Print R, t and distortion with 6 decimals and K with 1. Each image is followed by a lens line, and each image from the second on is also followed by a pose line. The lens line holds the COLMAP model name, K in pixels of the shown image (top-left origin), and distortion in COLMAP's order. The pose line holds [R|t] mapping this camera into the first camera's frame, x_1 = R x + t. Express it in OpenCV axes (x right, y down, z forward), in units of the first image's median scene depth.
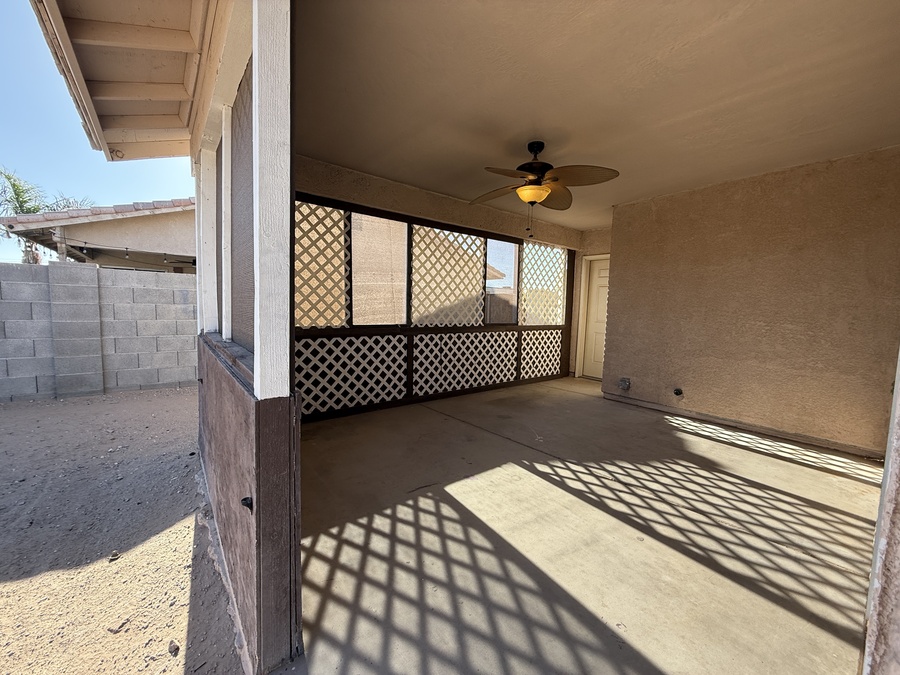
lens RADIAL K [[359.0, 0, 448.1], [0, 359.0, 338.2], [0, 0, 1]] dist [0.000489, 0.000051]
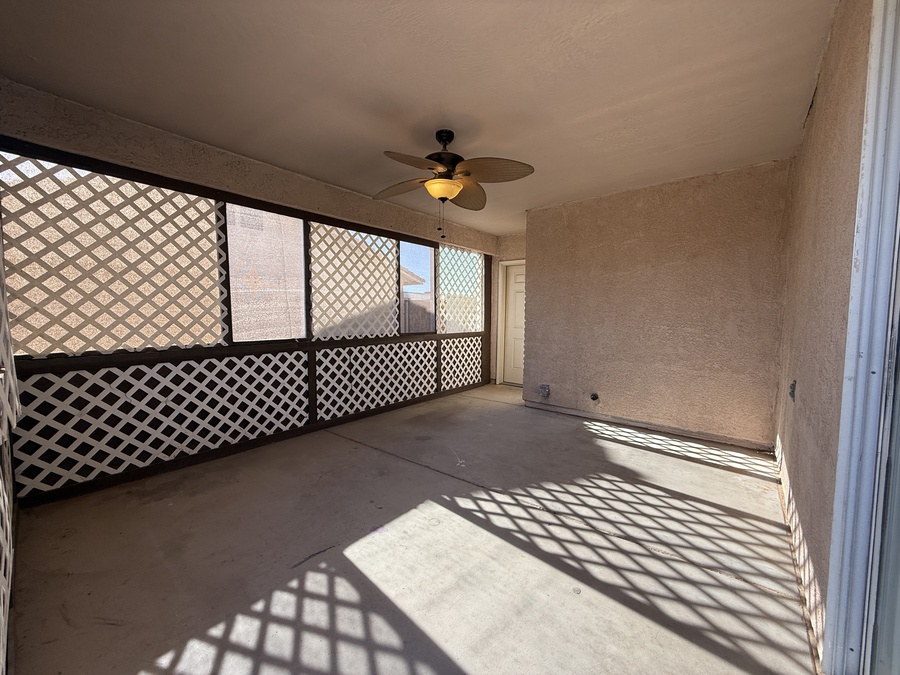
lens RADIAL K [[359.0, 0, 448.1], [0, 359.0, 338.2], [0, 0, 1]] dist [0.000489, 0.000051]
pose [[0.977224, -0.033076, 0.209615, 0.038469], [0.036122, 0.999290, -0.010721, -0.019210], [-0.209112, 0.018048, 0.977725, 0.108183]]
